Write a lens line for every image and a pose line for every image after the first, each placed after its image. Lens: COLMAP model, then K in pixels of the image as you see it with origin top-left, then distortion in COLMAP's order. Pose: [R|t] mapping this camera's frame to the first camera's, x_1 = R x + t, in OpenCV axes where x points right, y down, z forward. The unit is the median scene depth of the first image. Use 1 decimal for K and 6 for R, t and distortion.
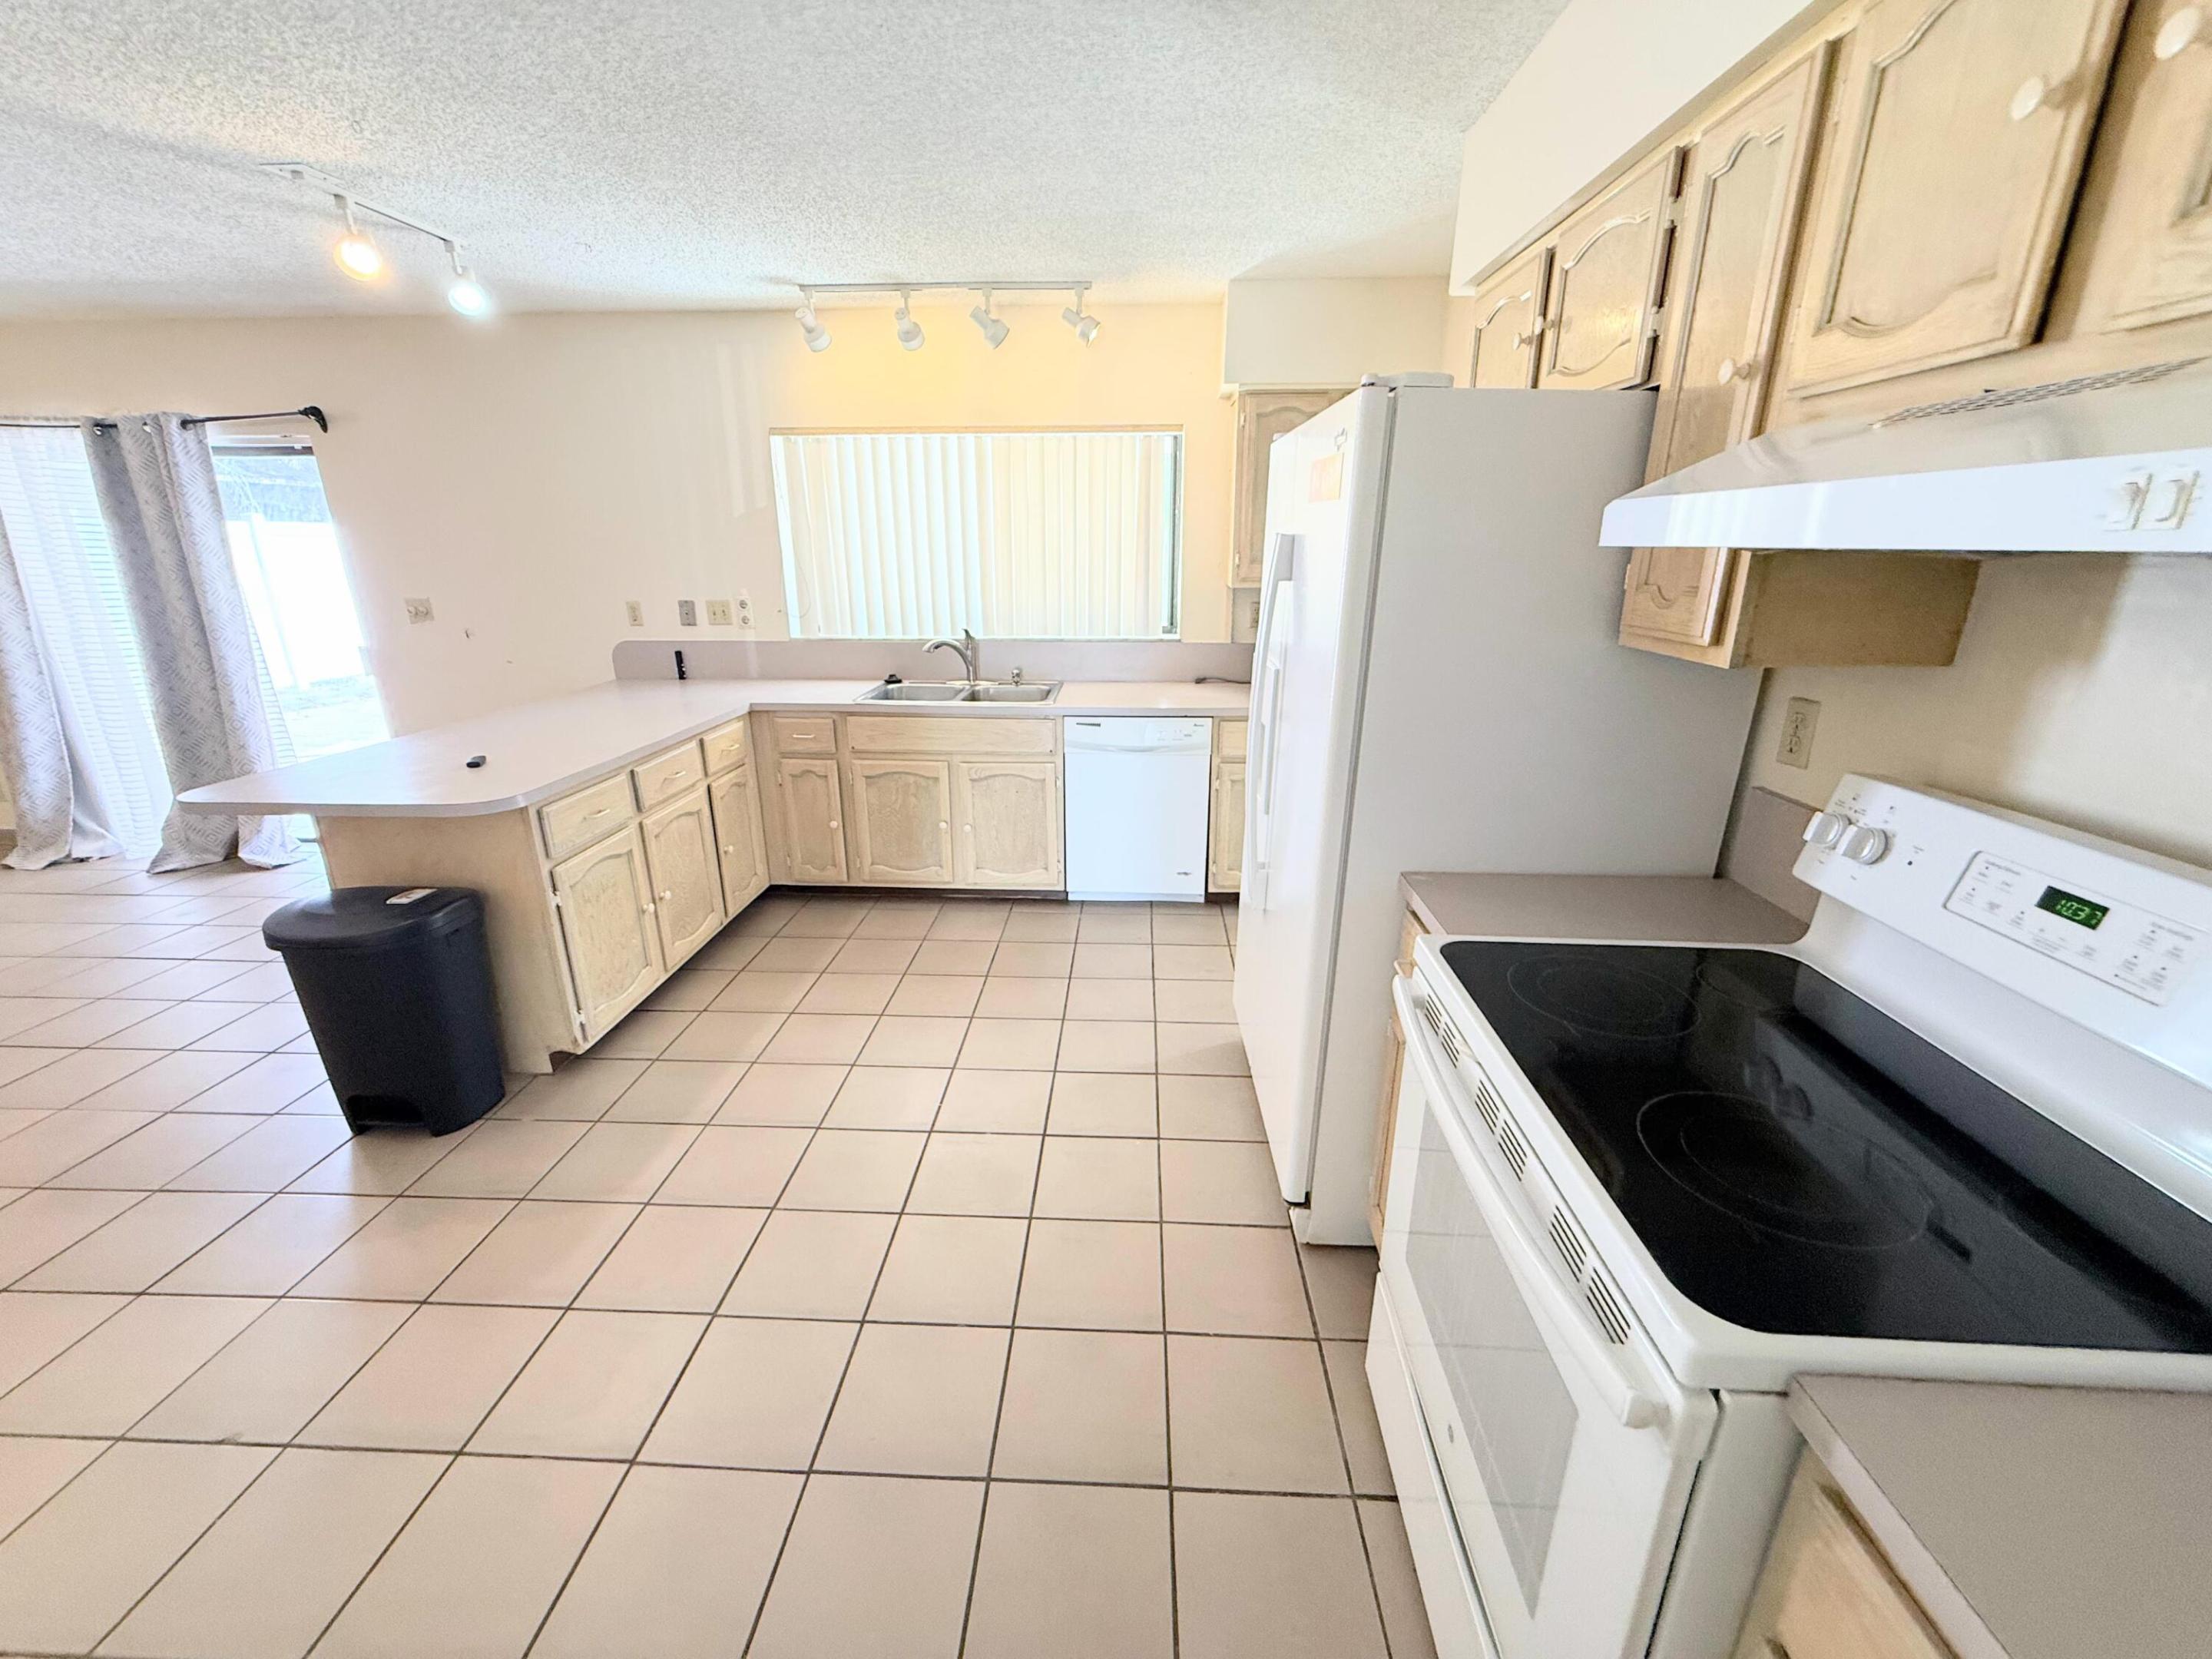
lens RADIAL K [[880.1, 0, 1103.4], [0, 880.1, 826.0], [0, 0, 1]] dist [0.002788, 0.000161]
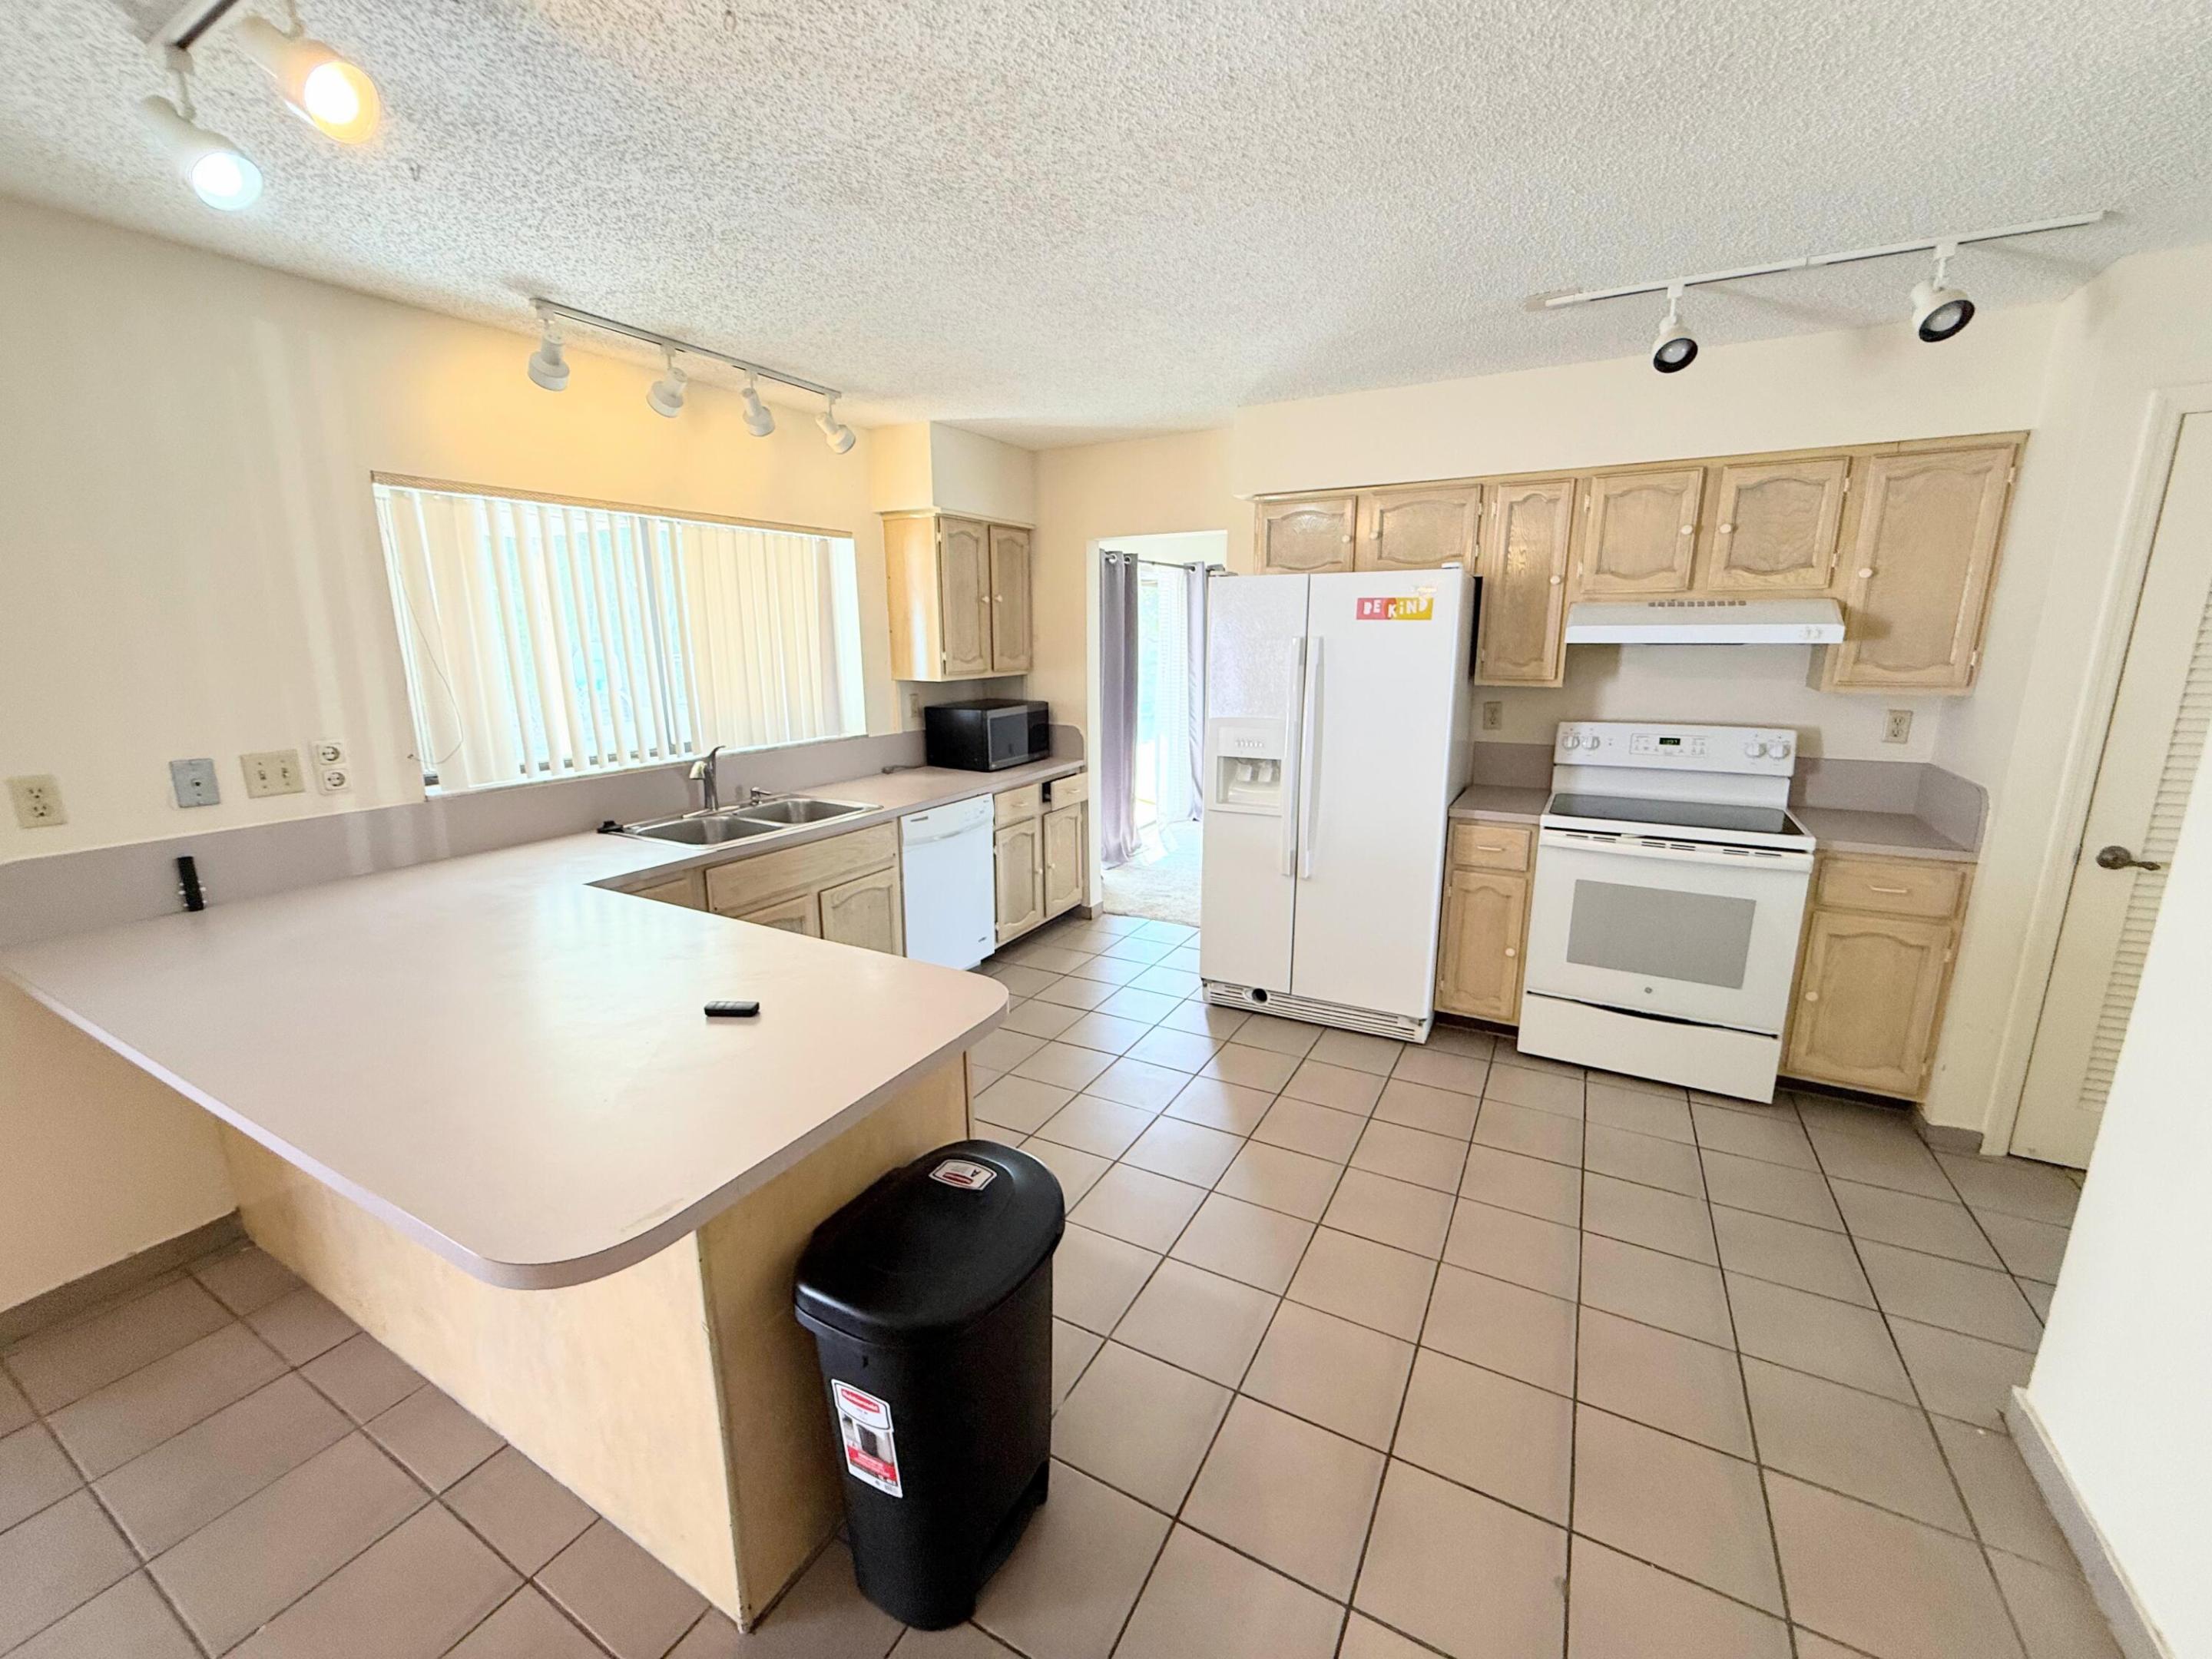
lens RADIAL K [[880.1, 0, 1100.4], [0, 880.1, 825.0], [0, 0, 1]] dist [0.002788, 0.000161]
pose [[0.452225, -0.191361, 0.871133, -0.736263], [0.278598, 0.958148, 0.065849, -0.108903], [-0.847275, 0.212918, 0.486612, 0.311833]]
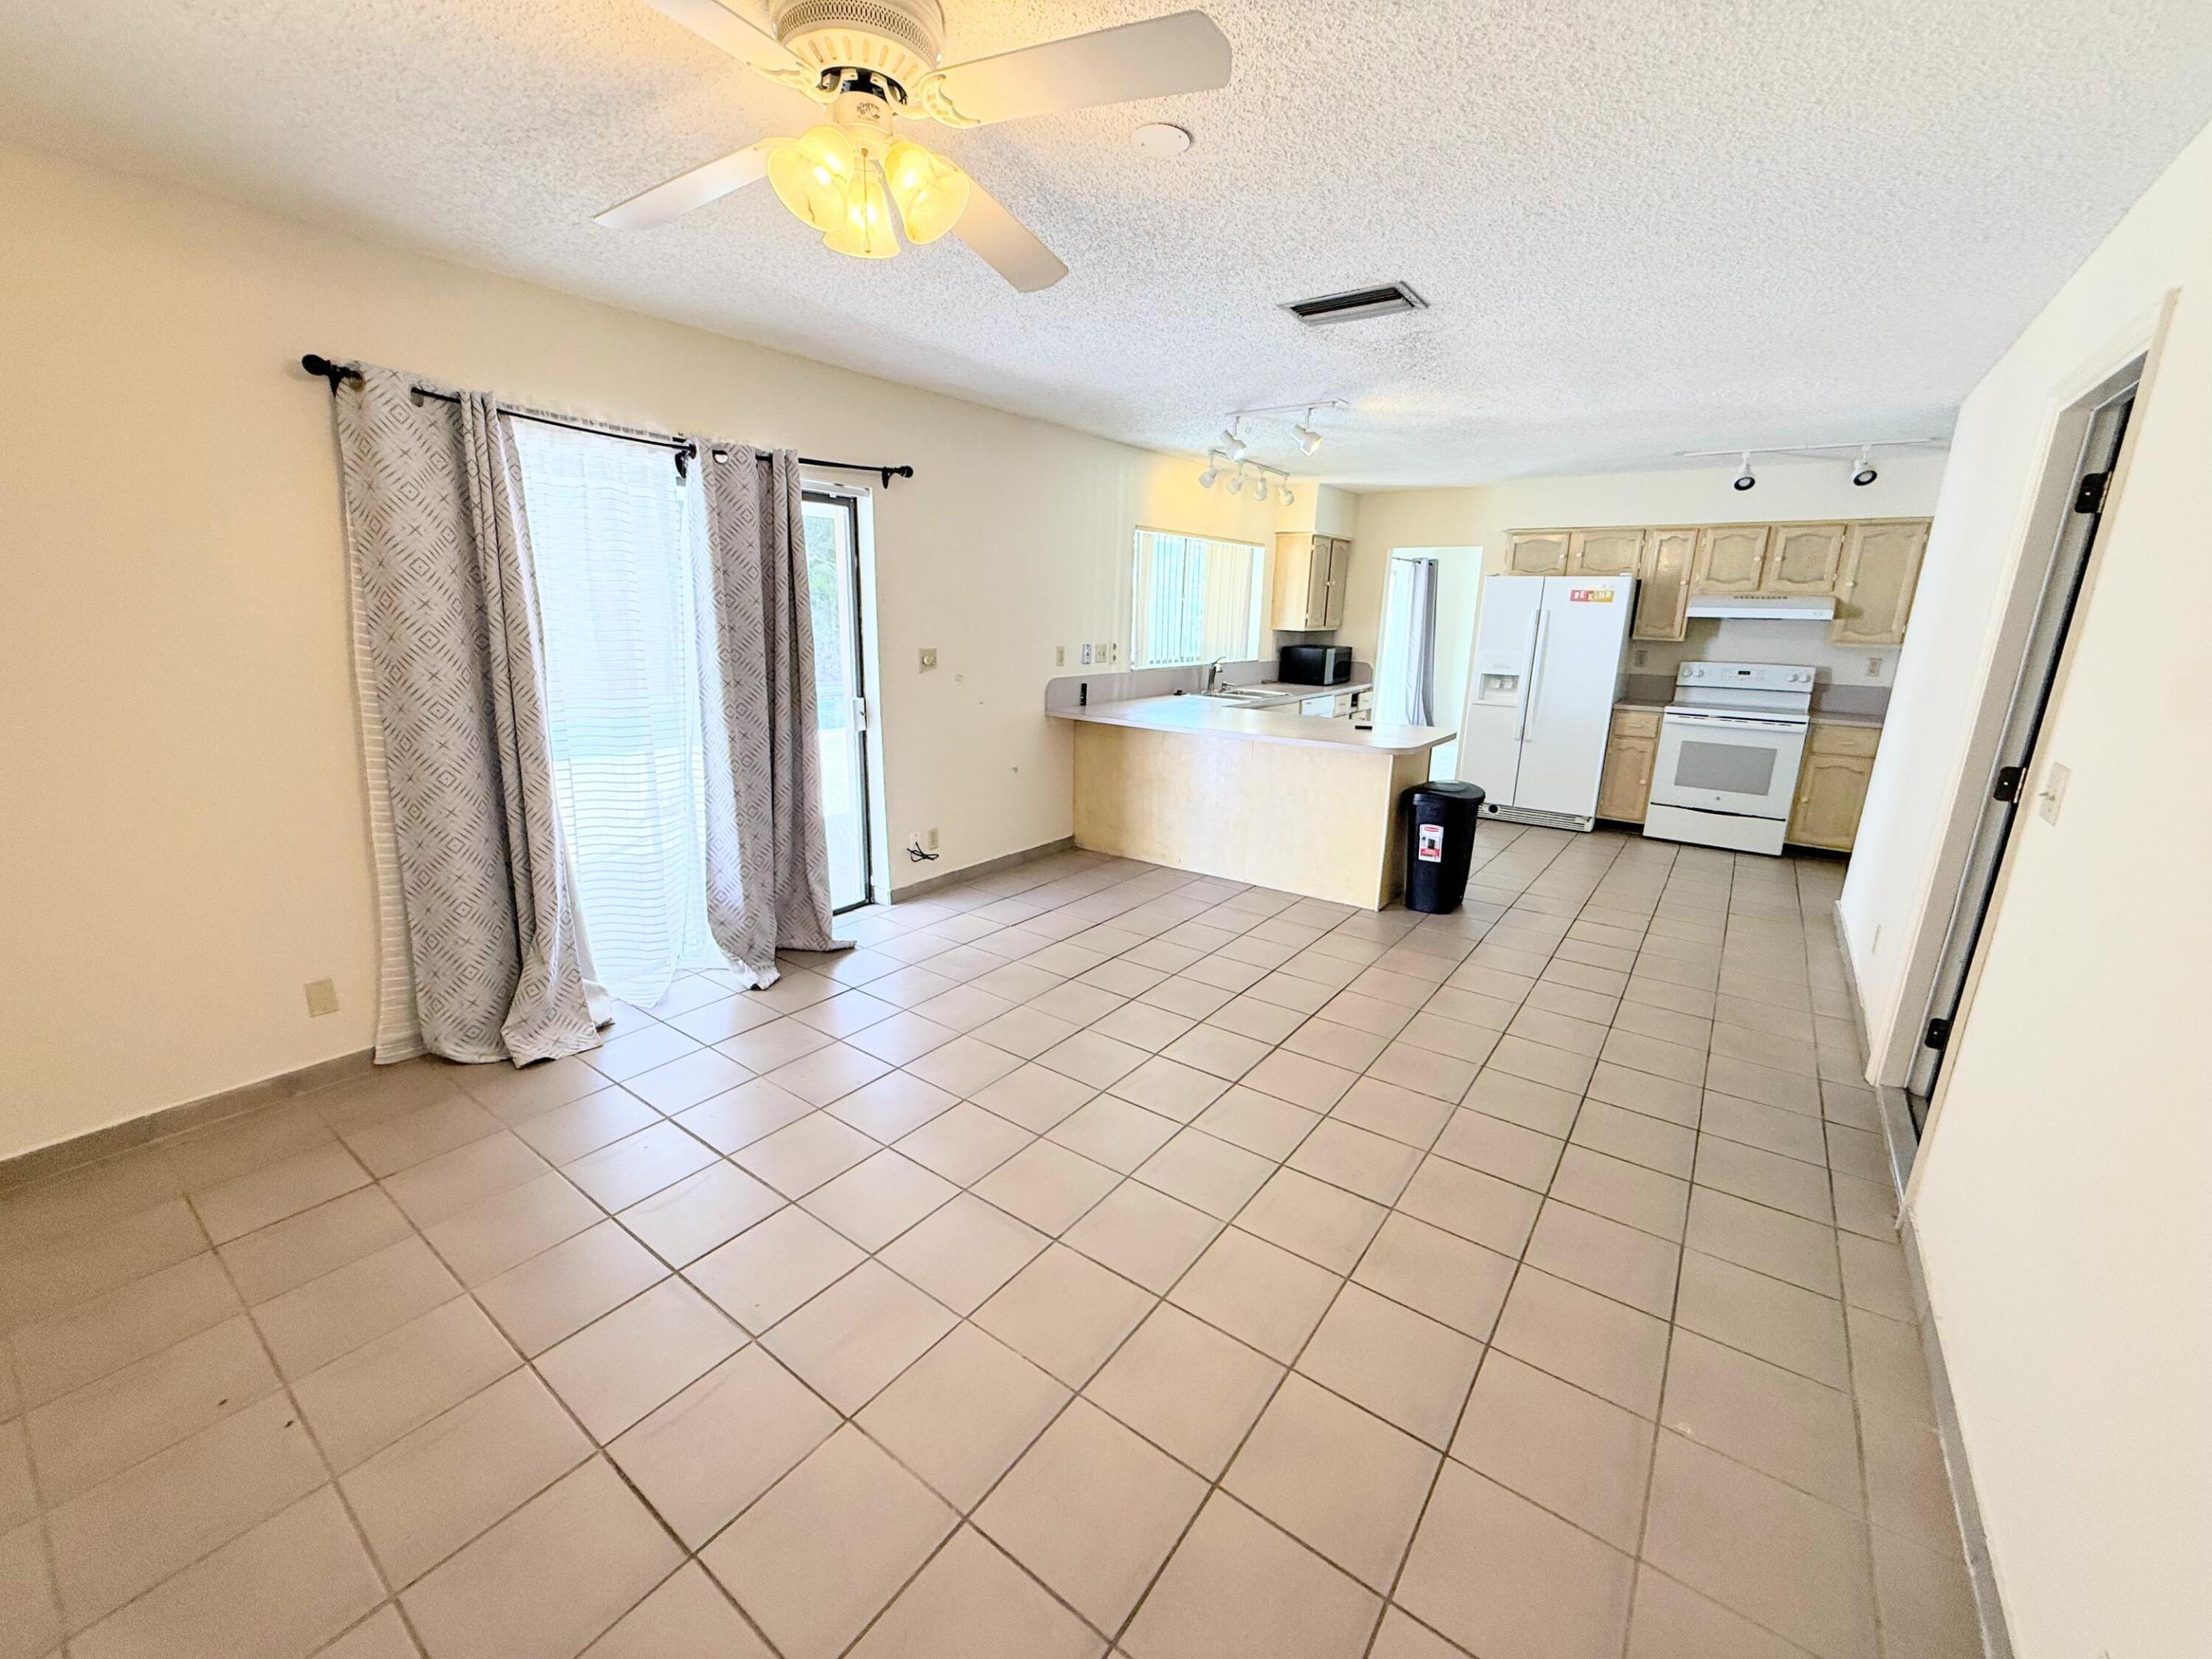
lens RADIAL K [[880.1, 0, 1098.4], [0, 880.1, 826.2], [0, 0, 1]] dist [0.002788, 0.000161]
pose [[0.562317, -0.186626, 0.805587, -1.665607], [0.231934, 0.970690, 0.062979, -0.077230], [-0.793729, 0.151429, 0.589121, 0.272174]]
